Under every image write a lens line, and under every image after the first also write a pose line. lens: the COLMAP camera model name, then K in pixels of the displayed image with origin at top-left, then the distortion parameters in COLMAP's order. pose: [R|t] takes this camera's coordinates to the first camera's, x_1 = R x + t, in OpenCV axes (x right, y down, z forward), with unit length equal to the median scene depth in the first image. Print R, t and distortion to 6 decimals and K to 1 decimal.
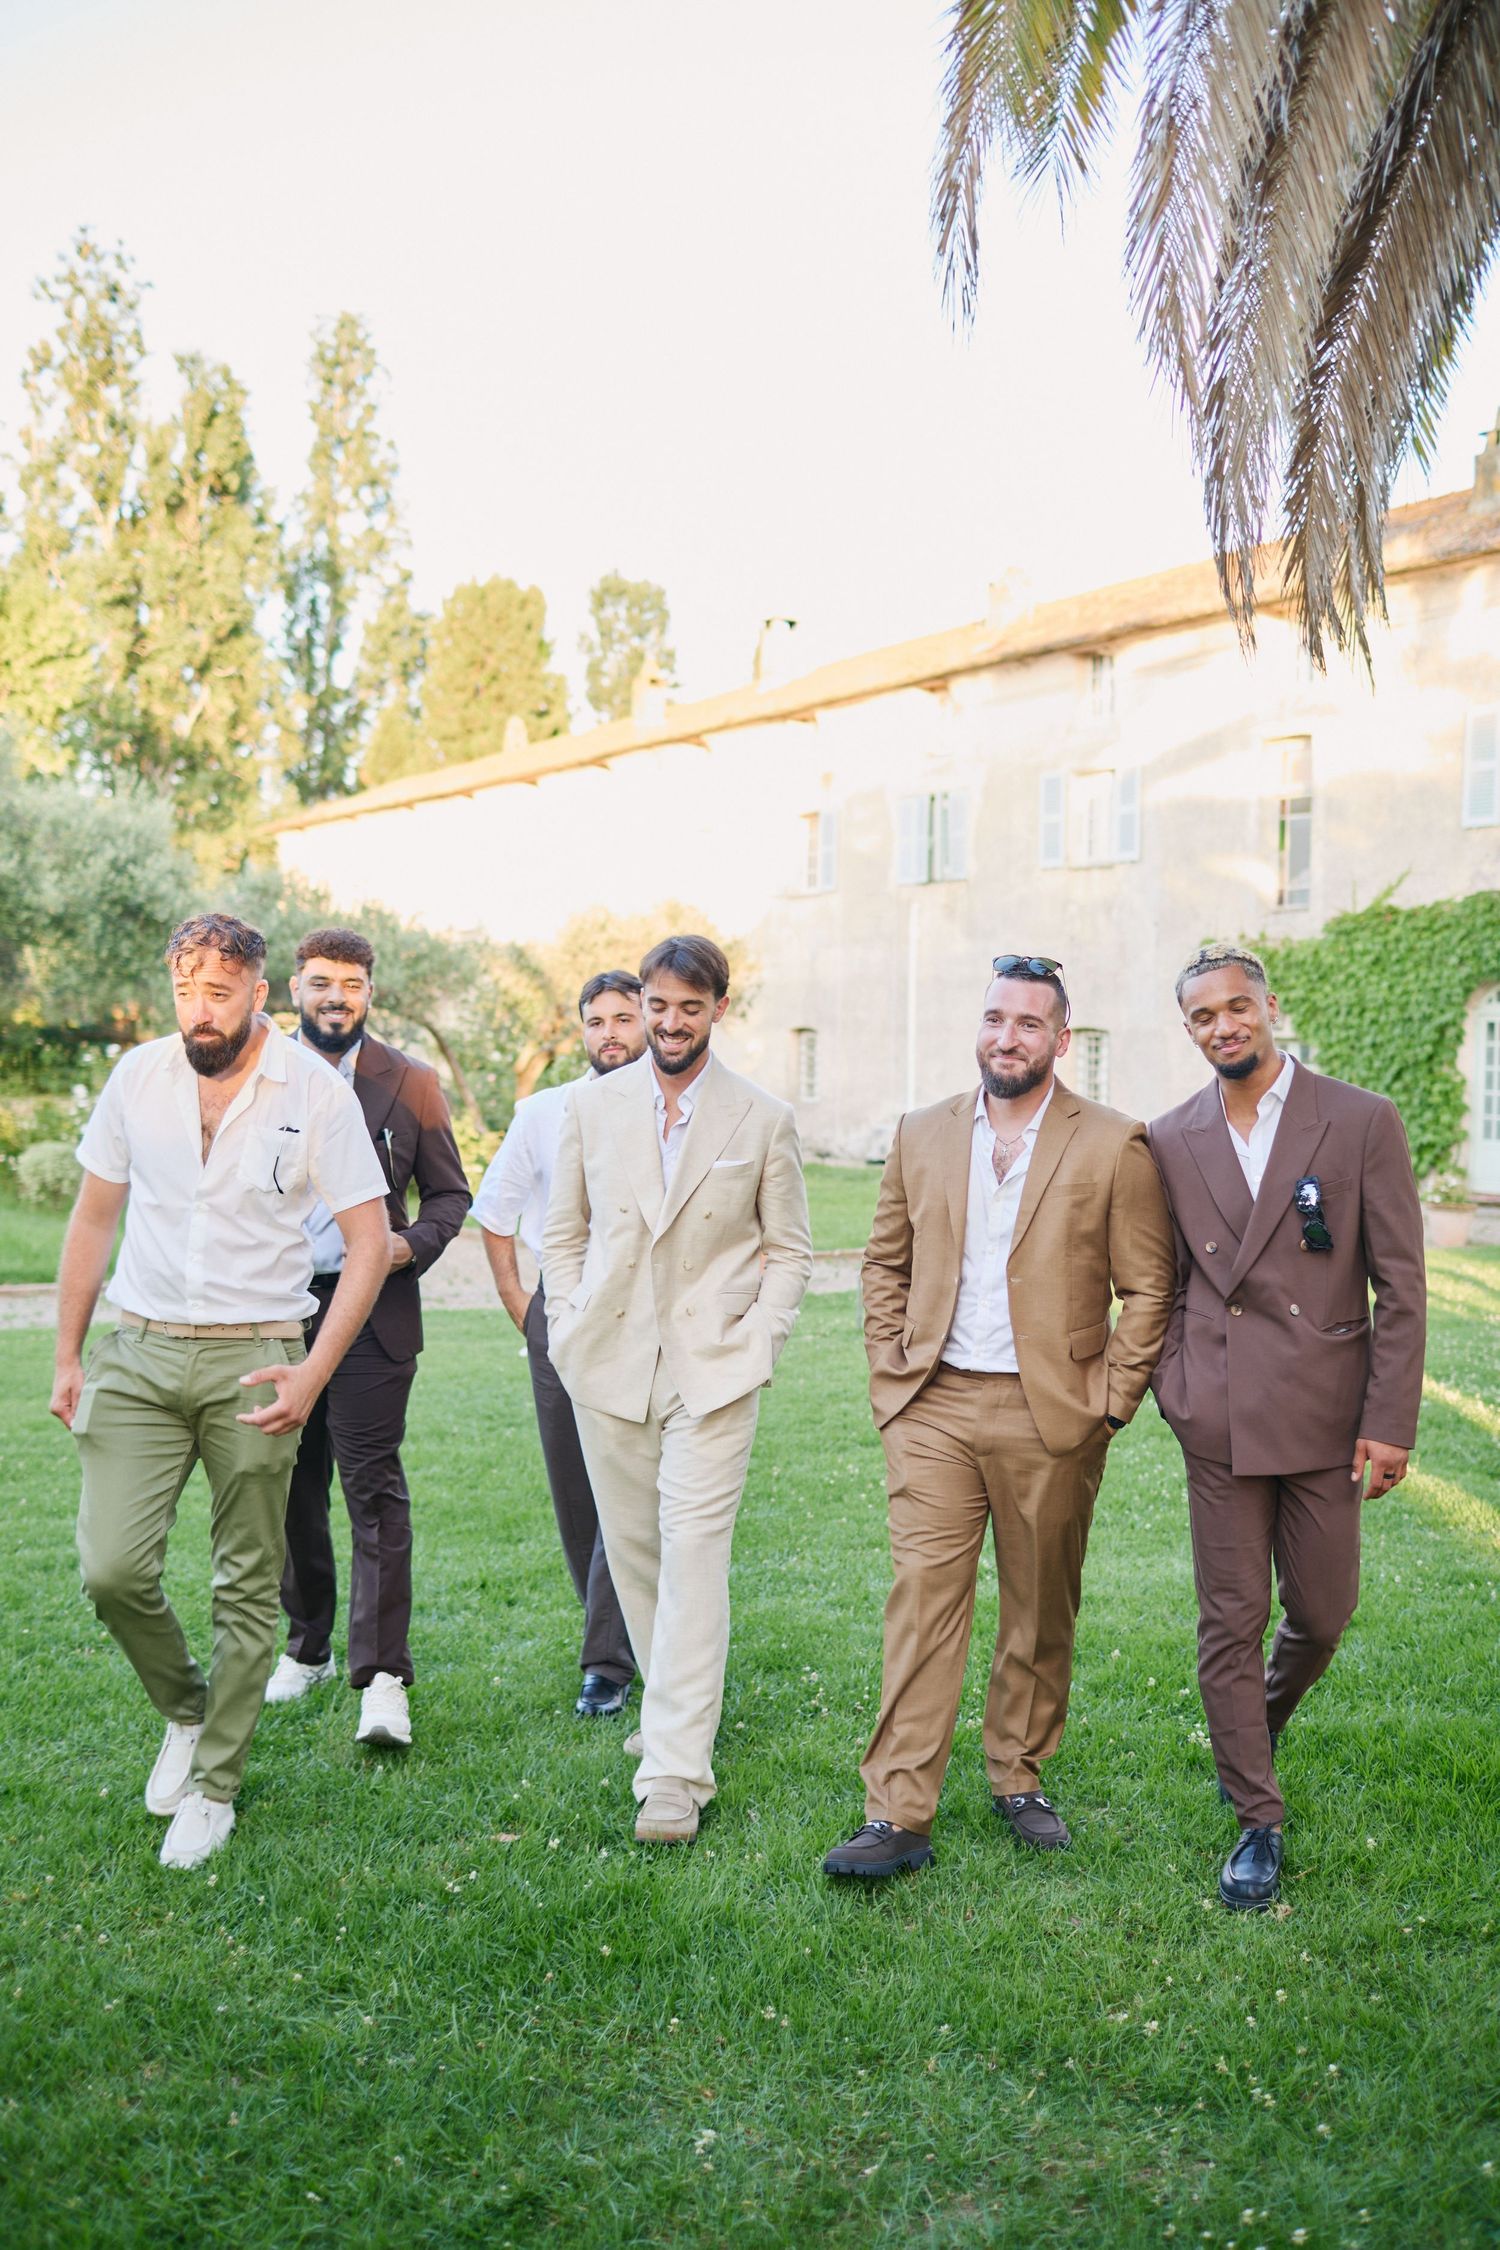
lens RADIAL K [[2111.4, 0, 764.4], [0, 2111.4, 1125.1], [0, 0, 1]] dist [-0.107401, 0.132742]
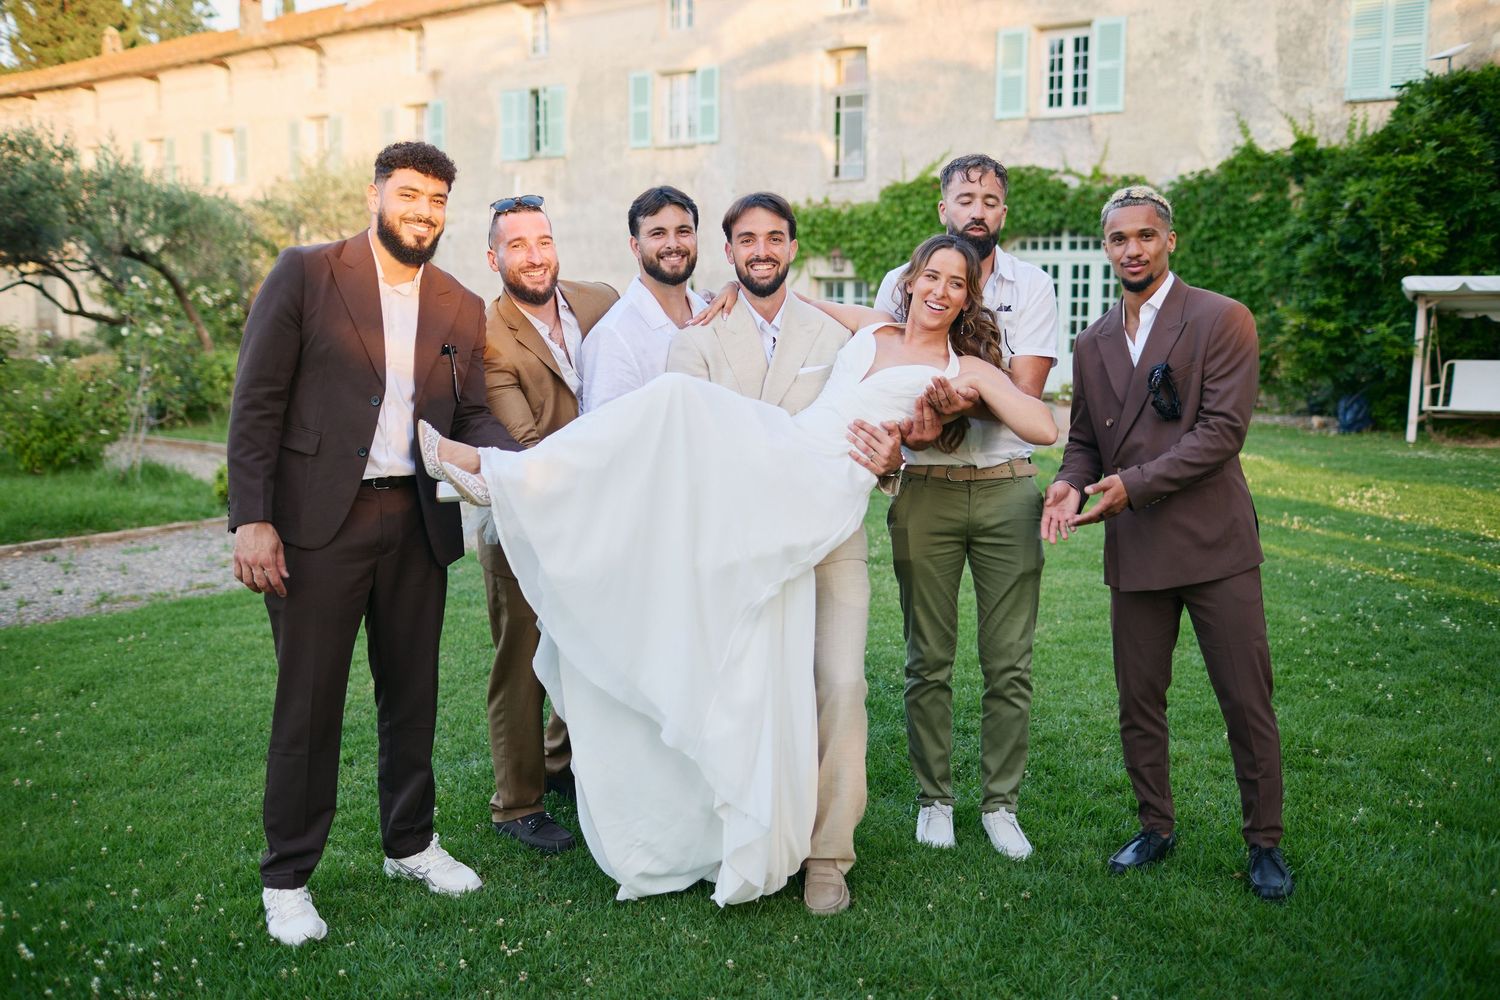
lens RADIAL K [[1417.7, 0, 750.0], [0, 1417.7, 500.0], [0, 0, 1]] dist [-0.109971, 0.139706]
pose [[0.939152, -0.056276, 0.338861, -0.127453], [0.019267, 0.993565, 0.111609, -0.002596], [-0.342962, -0.098289, 0.934193, 0.176652]]
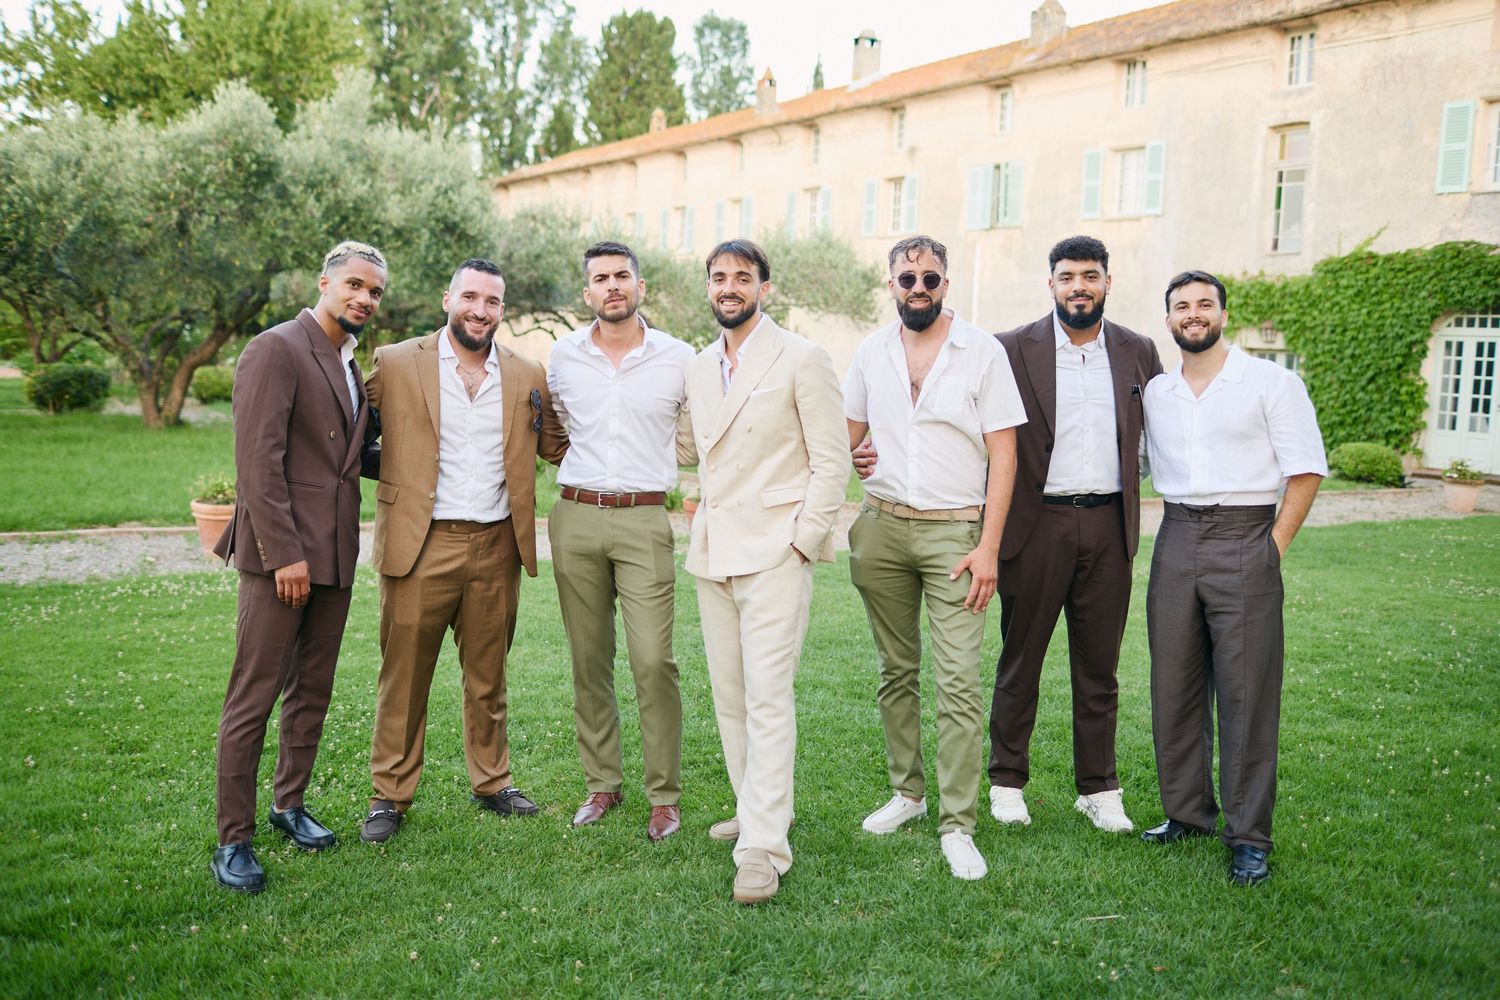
lens RADIAL K [[1411.4, 0, 744.8], [0, 1411.4, 496.1], [0, 0, 1]] dist [-0.108850, 0.126621]
pose [[0.999465, 0.026701, -0.018886, -0.078623], [-0.025362, 0.997371, 0.067884, 0.000785], [0.020649, -0.067368, 0.997514, 0.096567]]
